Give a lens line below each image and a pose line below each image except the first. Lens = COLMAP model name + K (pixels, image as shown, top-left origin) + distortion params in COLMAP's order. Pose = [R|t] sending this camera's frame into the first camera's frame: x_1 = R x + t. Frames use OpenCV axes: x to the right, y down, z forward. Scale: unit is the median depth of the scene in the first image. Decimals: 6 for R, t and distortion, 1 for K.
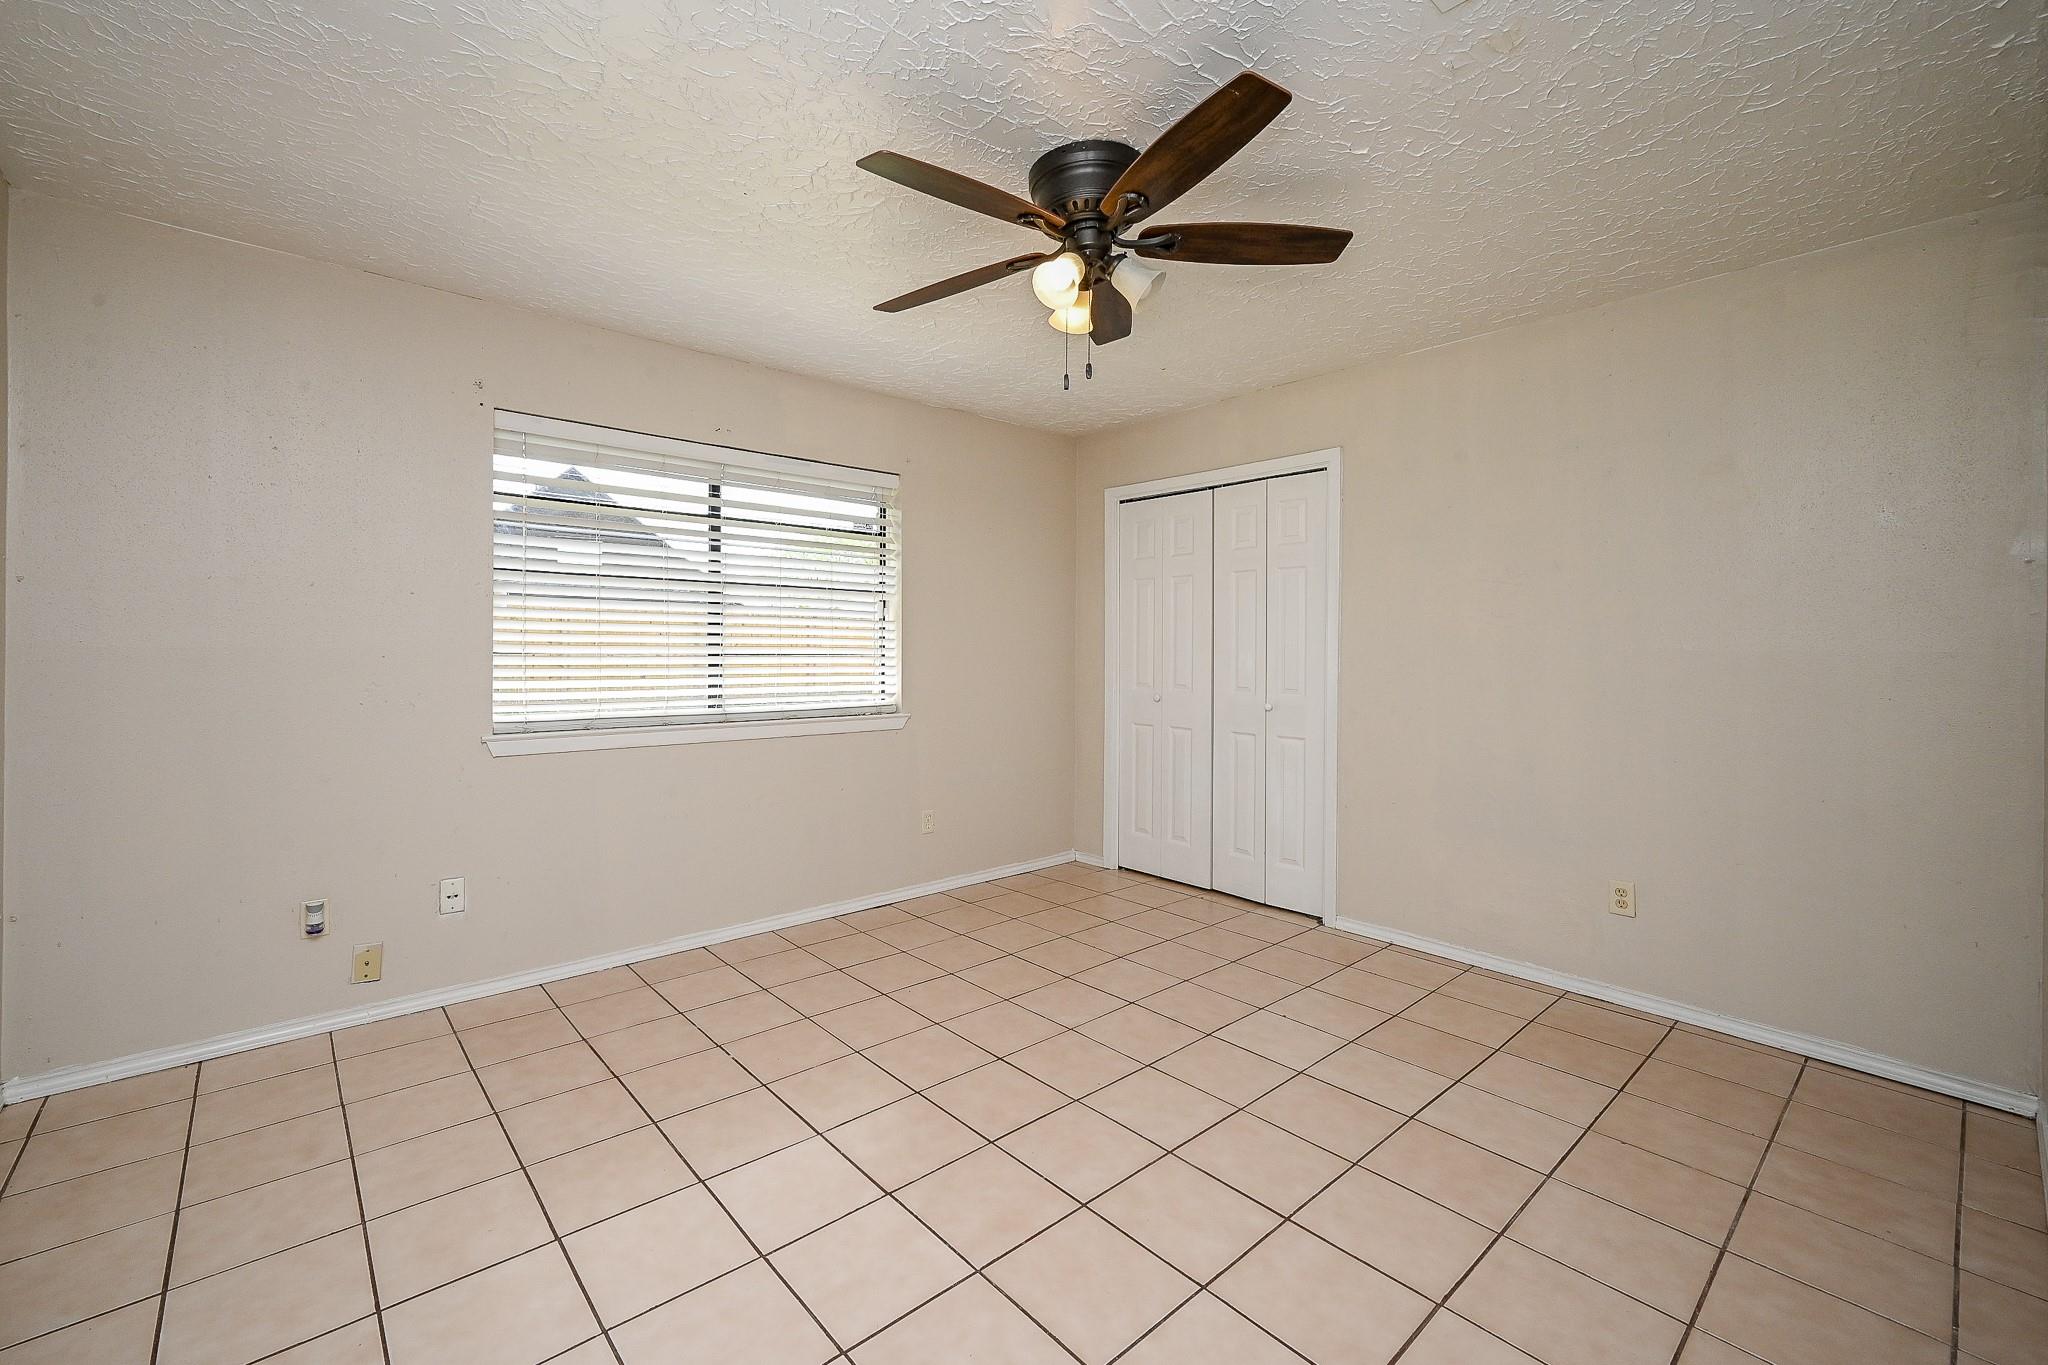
lens RADIAL K [[841.0, 0, 955.4], [0, 841.0, 642.4], [0, 0, 1]] dist [-0.002193, -0.000109]
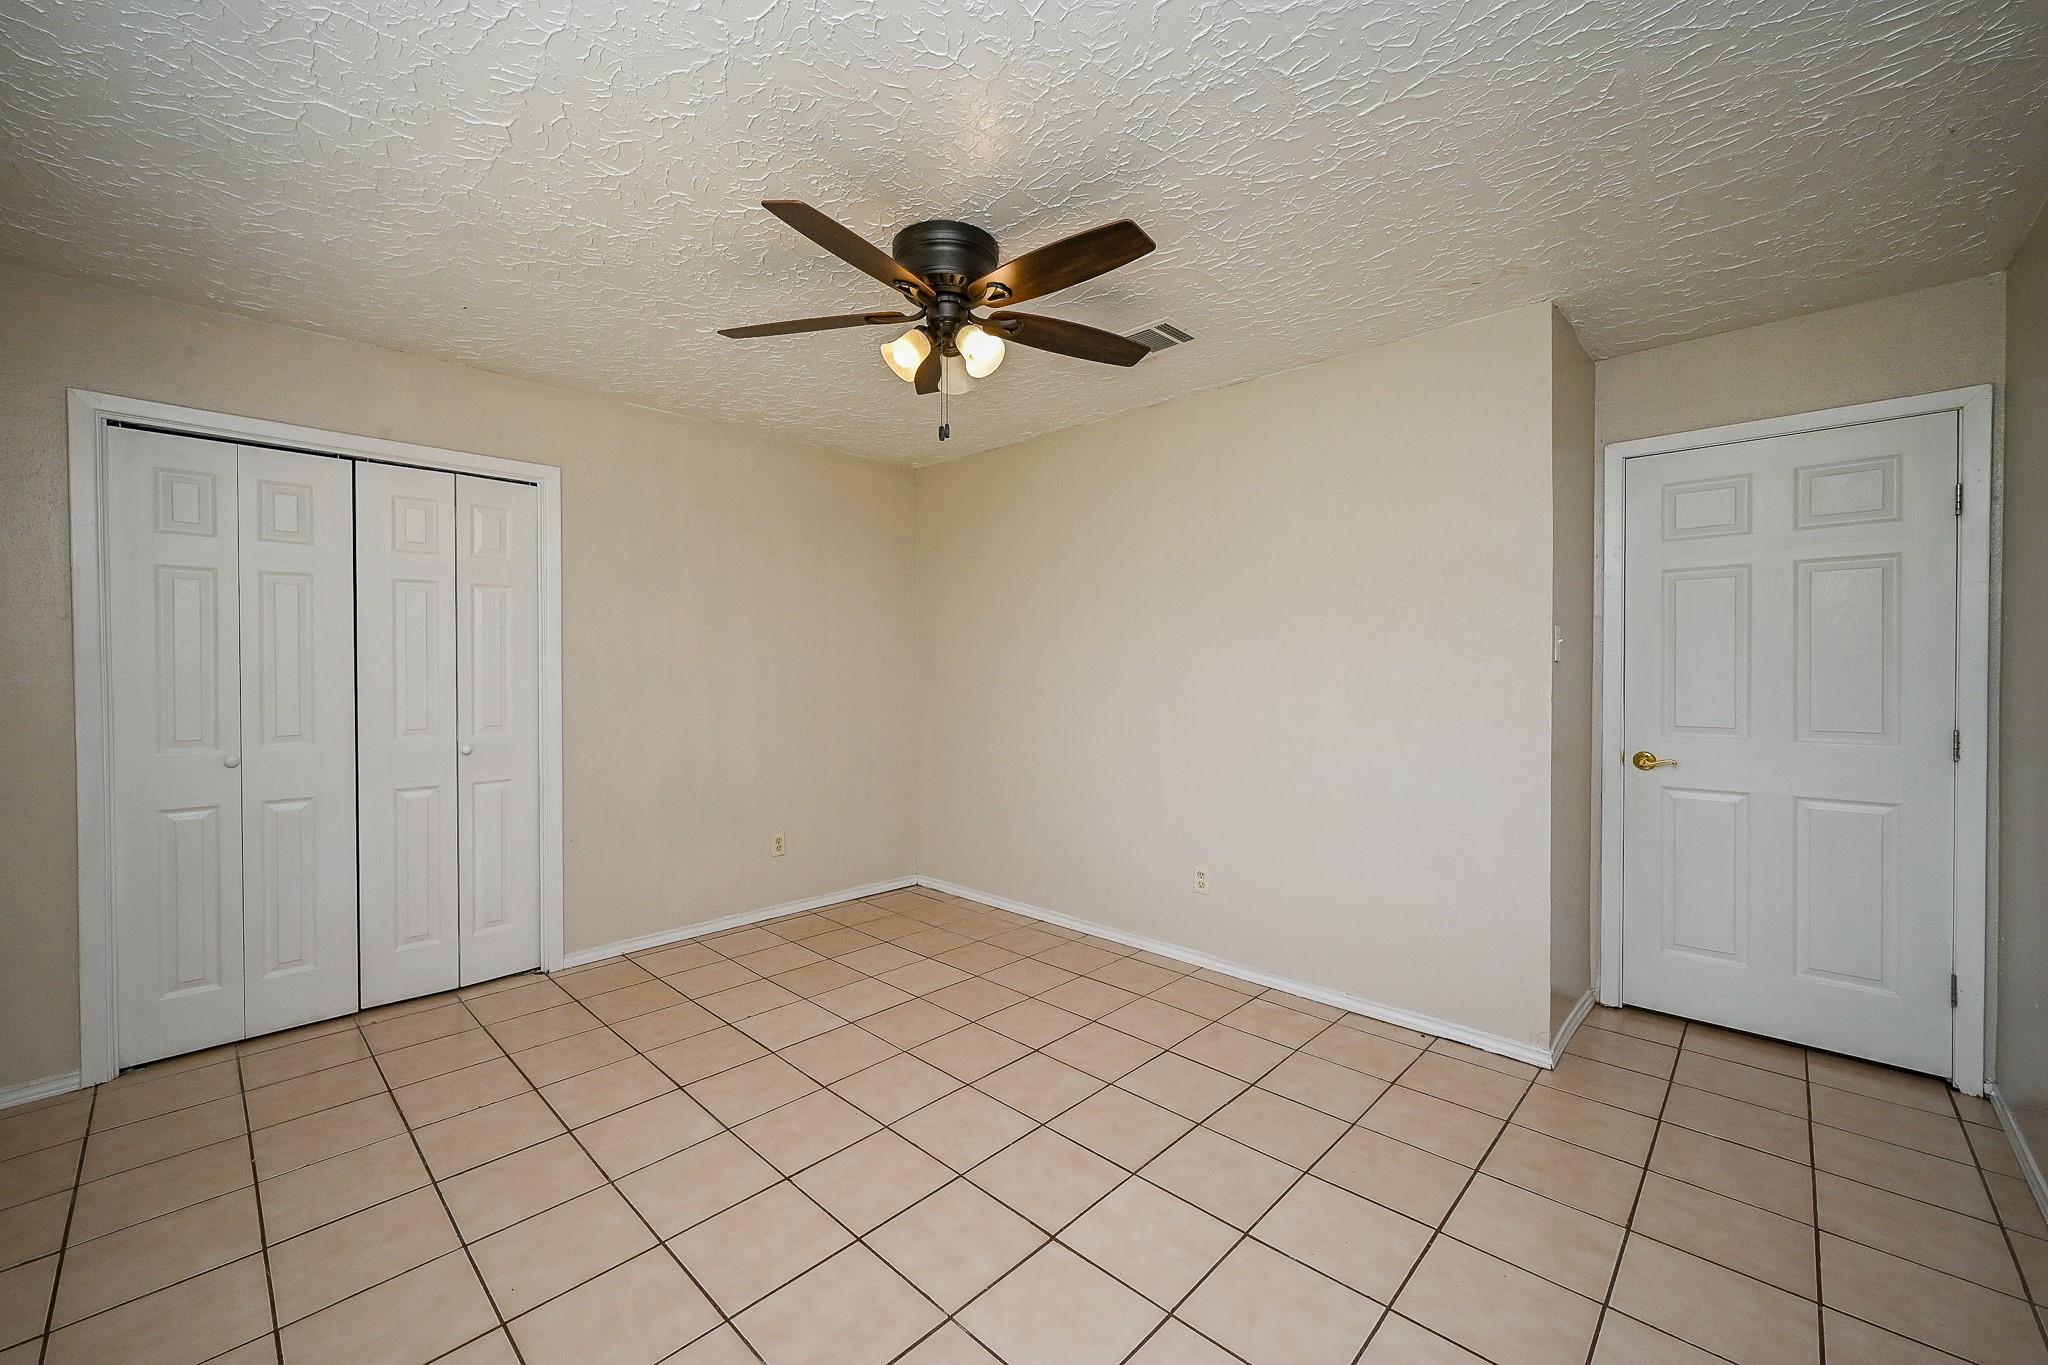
lens RADIAL K [[807.0, 0, 1013.7], [0, 807.0, 675.7], [0, 0, 1]] dist [-0.002050, 0.000009]
pose [[-0.115715, -0.014303, 0.993179, -0.543748], [-0.003540, 0.999896, 0.013988, -0.010751], [-0.993276, -0.001897, -0.115754, 0.622732]]
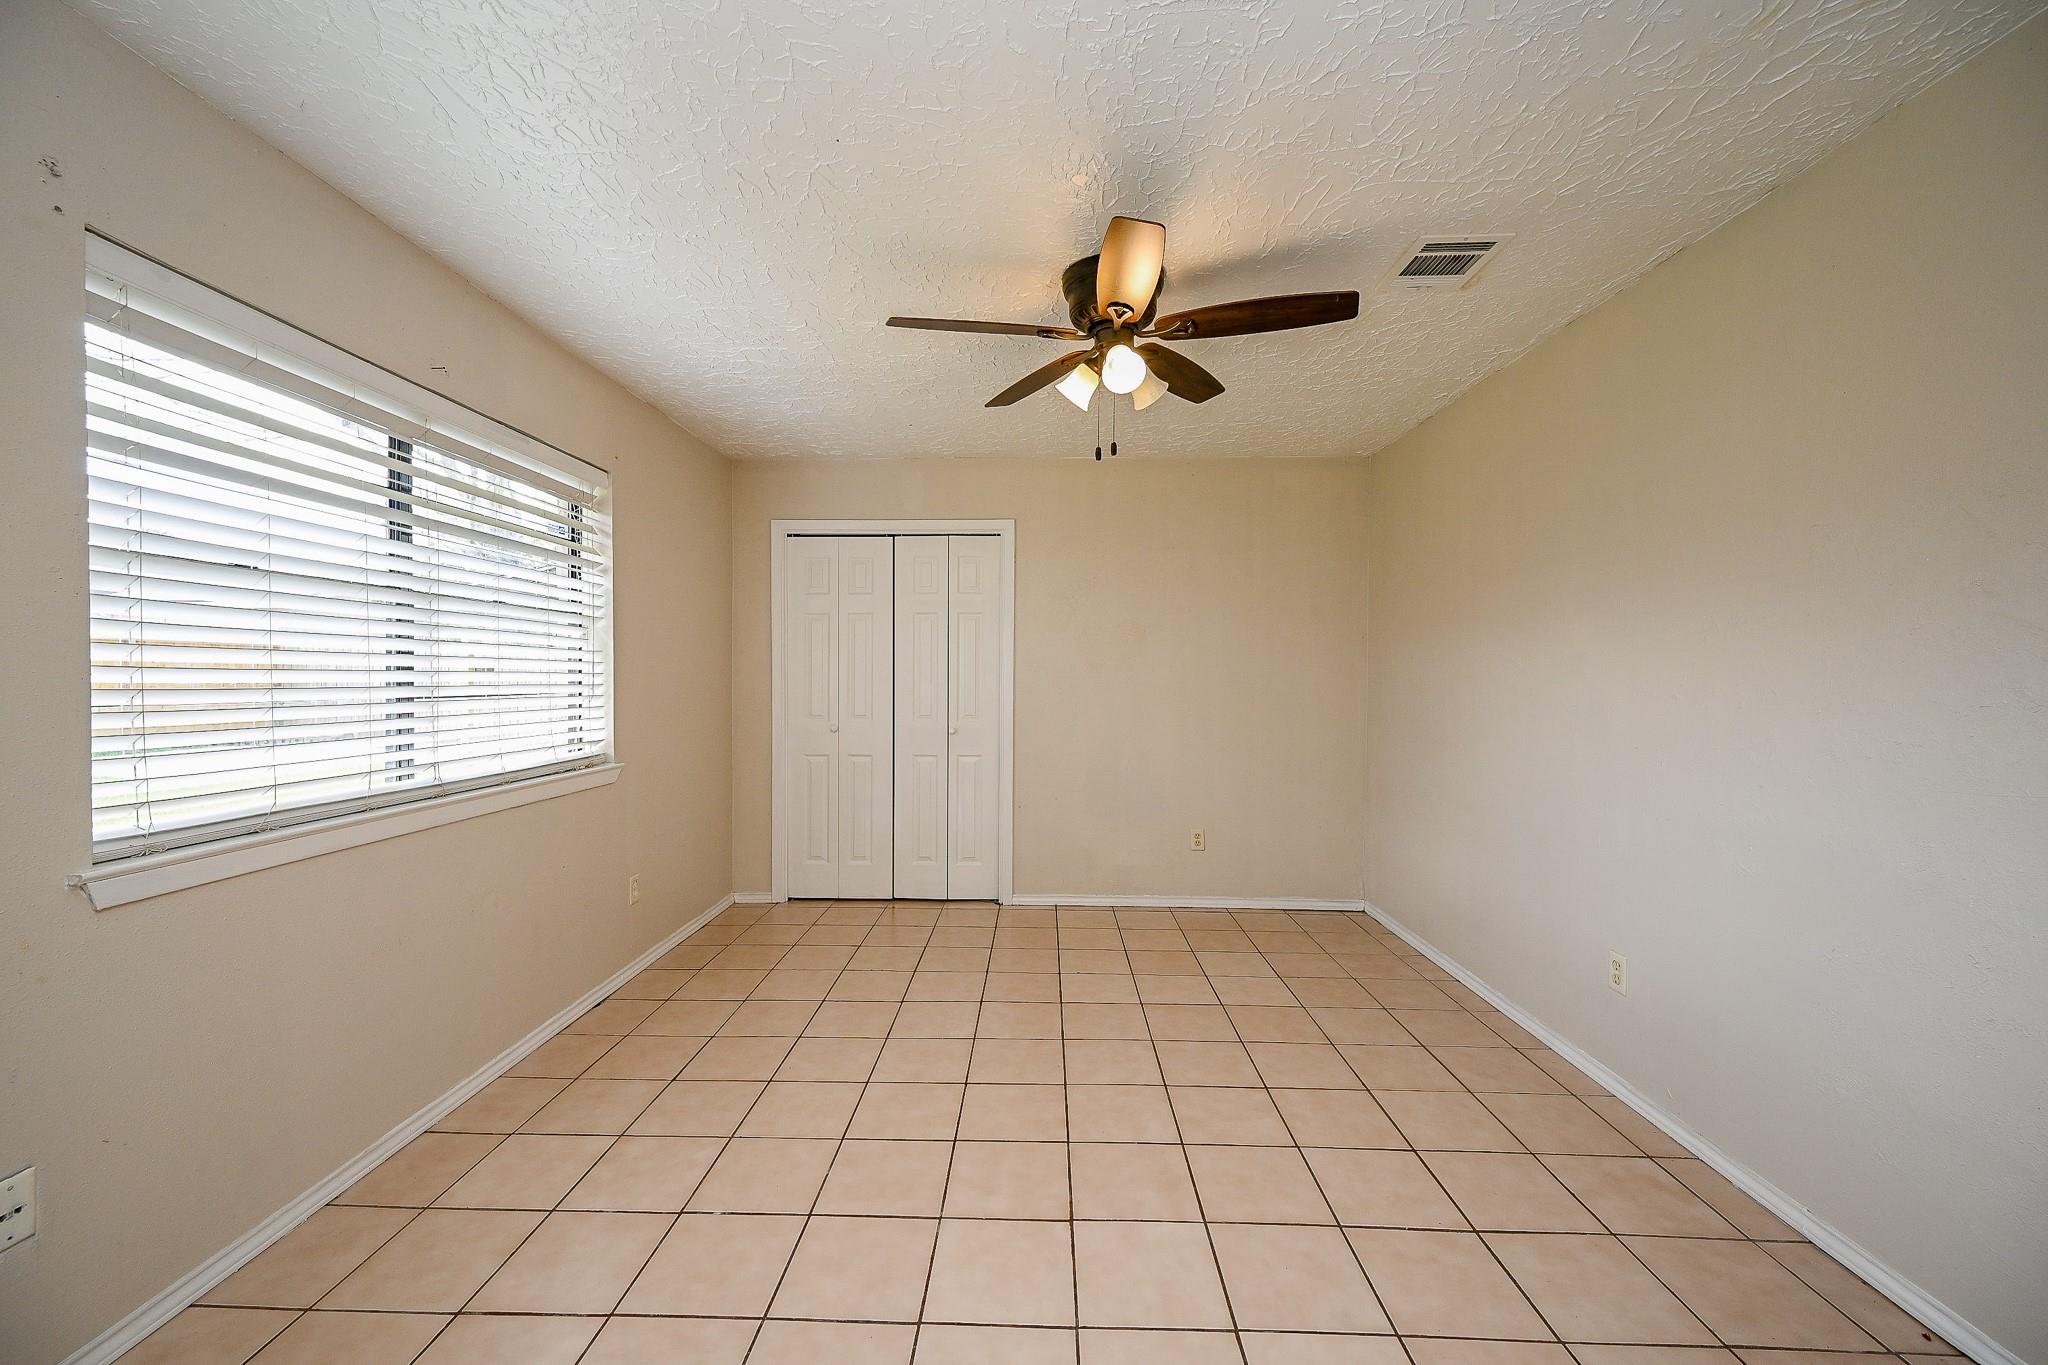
lens RADIAL K [[807.0, 0, 1013.7], [0, 807.0, 675.7], [0, 0, 1]] dist [-0.002050, 0.000009]
pose [[0.660827, -0.004317, 0.750526, -0.465984], [-0.002197, 0.999968, 0.007686, -0.010225], [-0.750535, -0.006728, 0.660797, 0.217319]]
